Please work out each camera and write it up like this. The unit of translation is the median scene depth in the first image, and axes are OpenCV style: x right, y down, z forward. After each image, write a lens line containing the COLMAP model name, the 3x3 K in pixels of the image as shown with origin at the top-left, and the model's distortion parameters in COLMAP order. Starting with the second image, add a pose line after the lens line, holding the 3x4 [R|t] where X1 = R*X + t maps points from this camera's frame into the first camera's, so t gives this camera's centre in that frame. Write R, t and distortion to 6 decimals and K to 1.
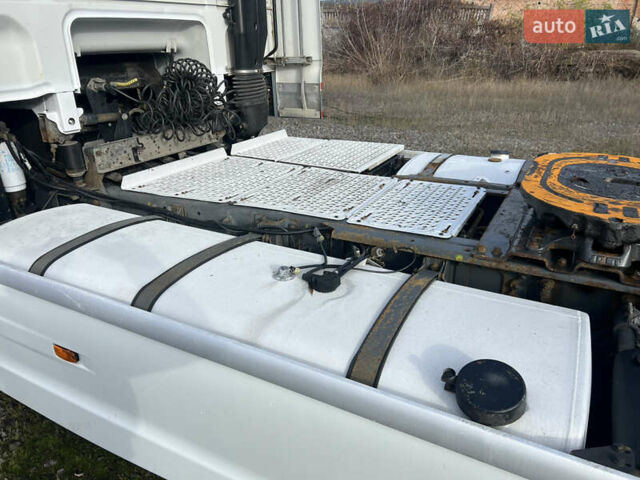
lens RADIAL K [[476.4, 0, 320.0], [0, 476.4, 240.0], [0, 0, 1]] dist [0.004224, 0.002390]
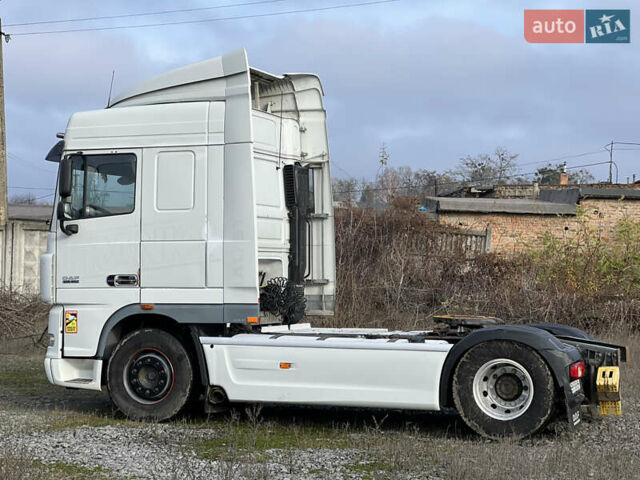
lens RADIAL K [[1430.7, 0, 320.0], [0, 1430.7, 240.0], [0, 0, 1]] dist [-0.003042, -0.059530]
pose [[0.986967, 0.027543, 0.158547, -1.076245], [0.040492, 0.911036, -0.410335, 1.959644], [-0.155744, 0.411407, 0.898047, -4.507910]]
